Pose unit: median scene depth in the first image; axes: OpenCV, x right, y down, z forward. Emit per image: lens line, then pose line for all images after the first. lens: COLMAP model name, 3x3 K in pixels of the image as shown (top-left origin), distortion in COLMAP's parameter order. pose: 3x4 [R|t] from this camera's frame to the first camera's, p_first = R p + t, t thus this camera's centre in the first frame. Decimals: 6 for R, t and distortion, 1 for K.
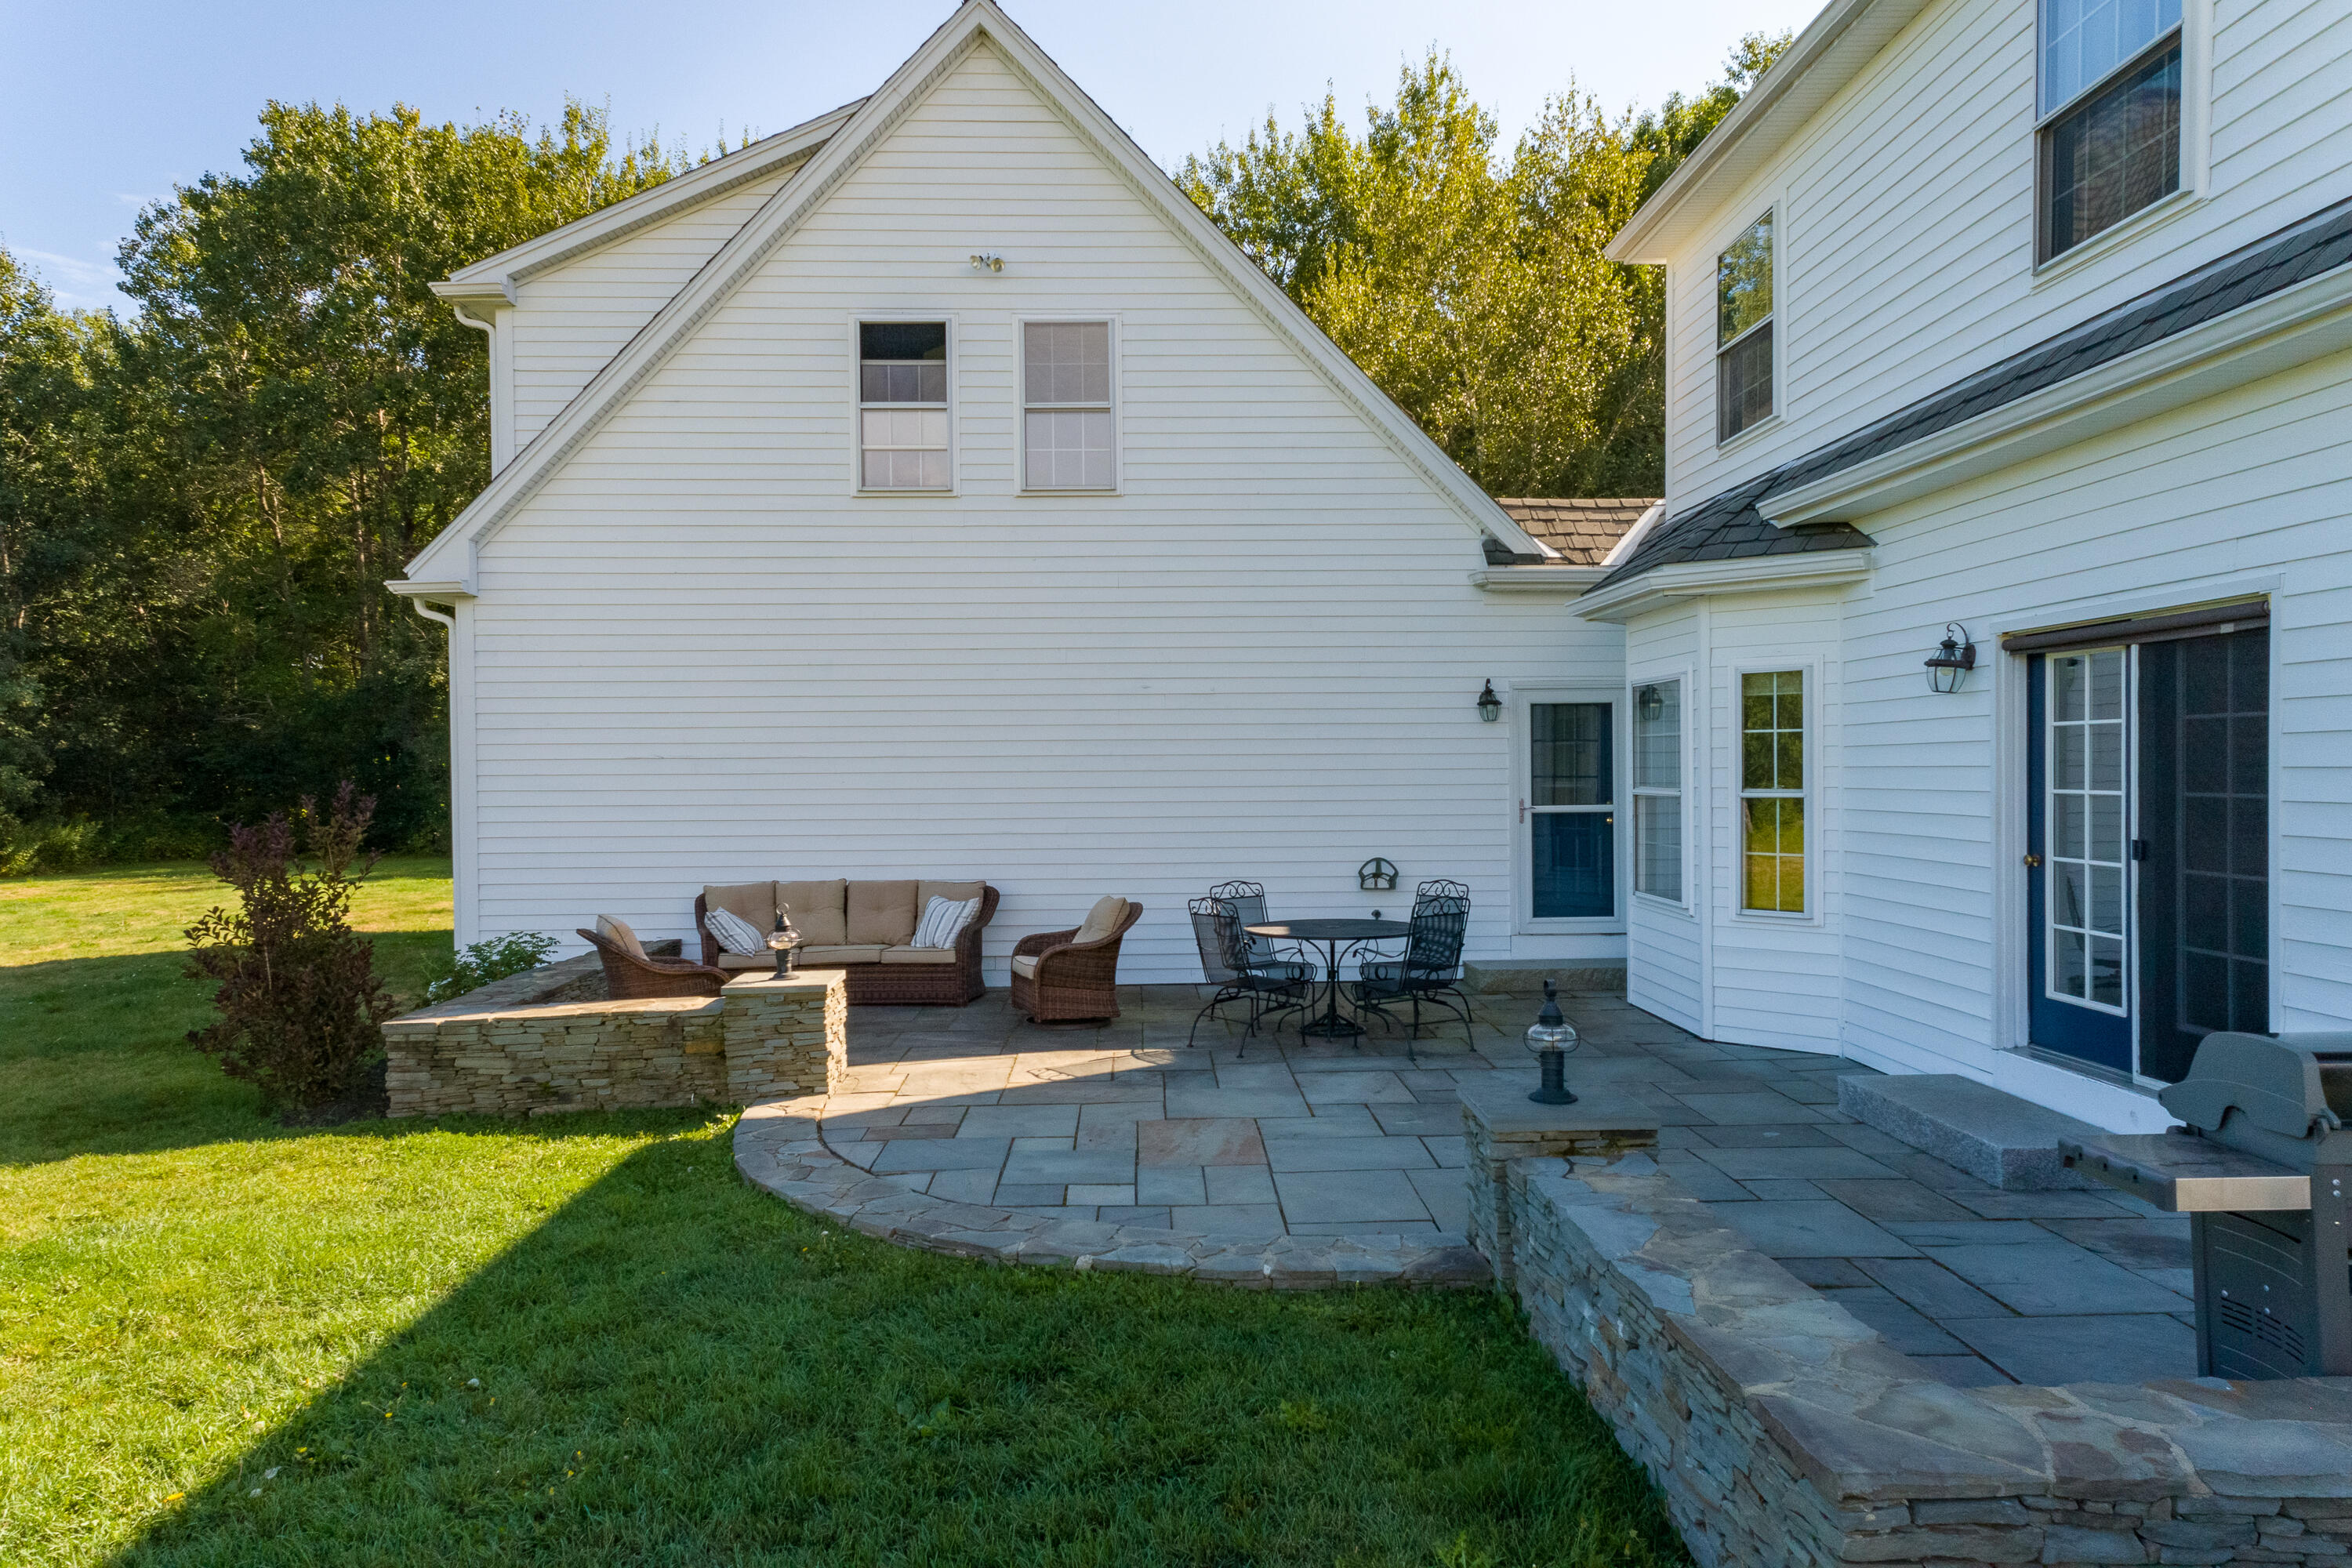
lens RADIAL K [[1560.5, 0, 1176.0], [0, 1560.5, 784.0], [0, 0, 1]] dist [0.028930, 0.001388]
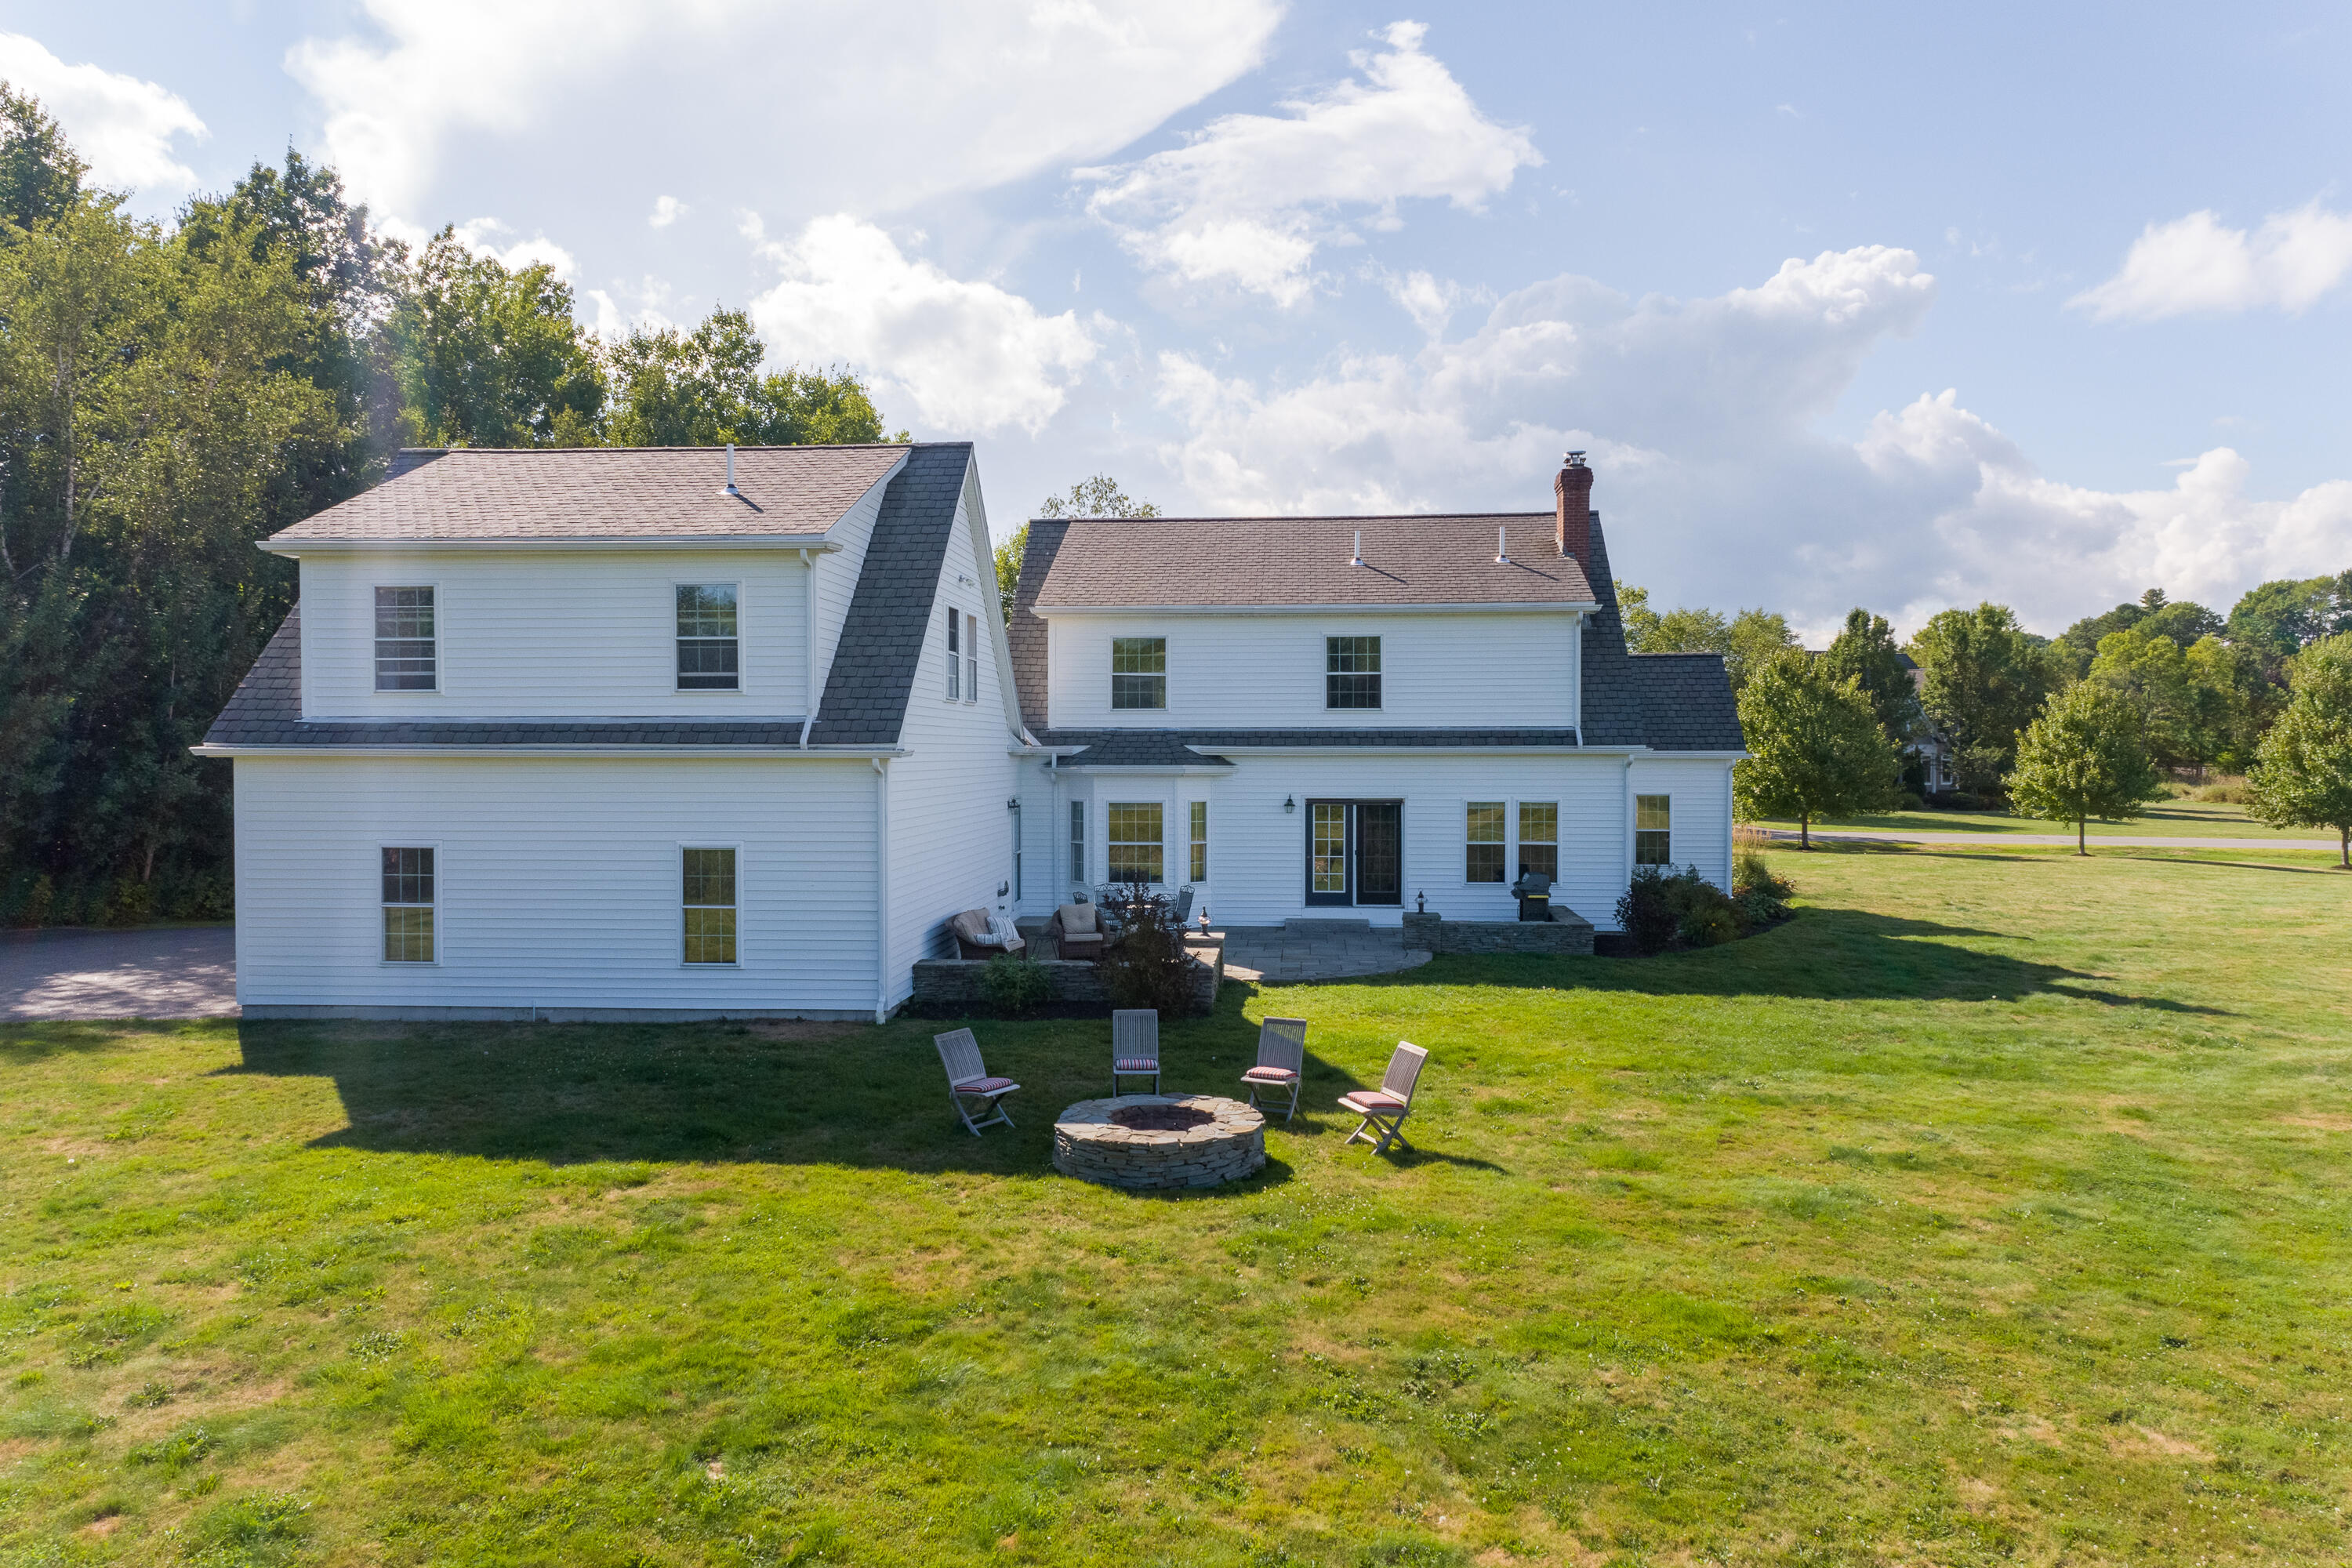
lens RADIAL K [[1601.9, 0, 1176.0], [0, 1601.9, 784.0], [0, 0, 1]] dist [0.035949, 0.003220]
pose [[0.102938, -0.013498, 0.994596, -2.546788], [0.011307, 0.999859, 0.012399, -0.137838], [-0.994623, 0.009970, 0.103077, 0.695190]]
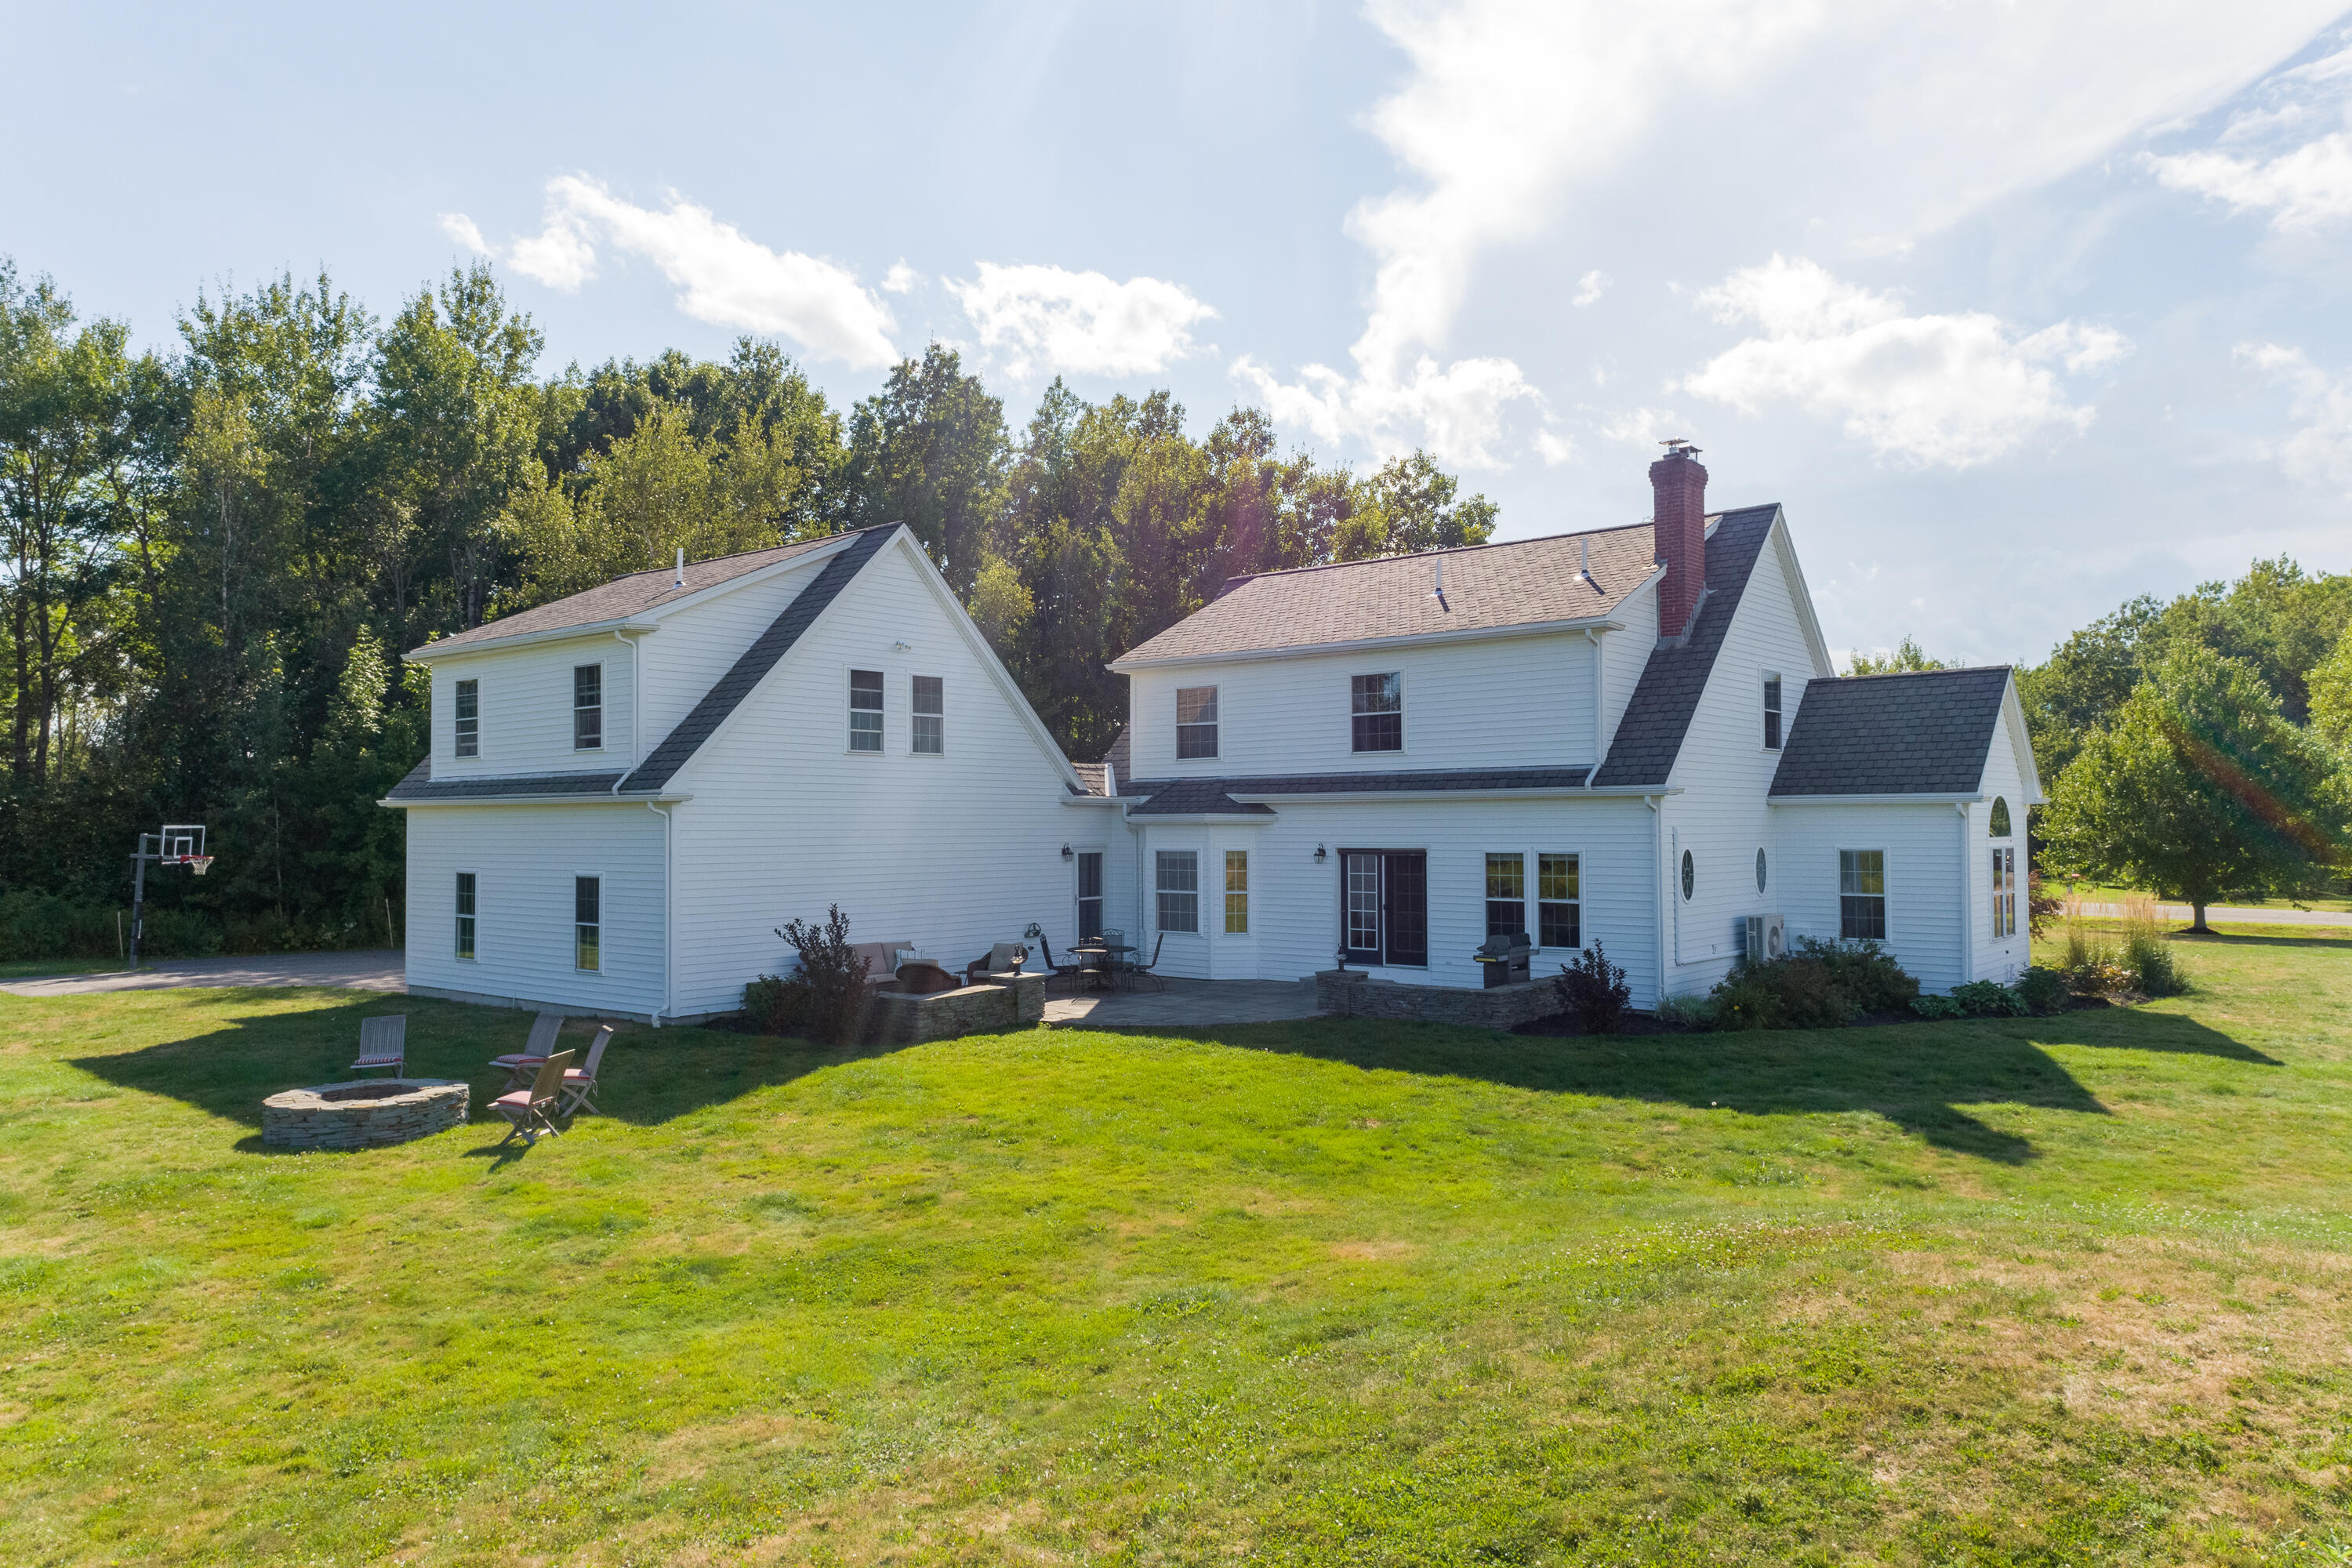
lens RADIAL K [[1605.7, 0, 1137.6], [0, 1605.7, 753.9], [0, 0, 1]] dist [0.068297, 0.003769]
pose [[0.673752, 0.037324, 0.738014, -1.893265], [0.007792, 0.998309, -0.057601, -0.076989], [-0.738916, 0.044559, 0.672322, -0.862607]]
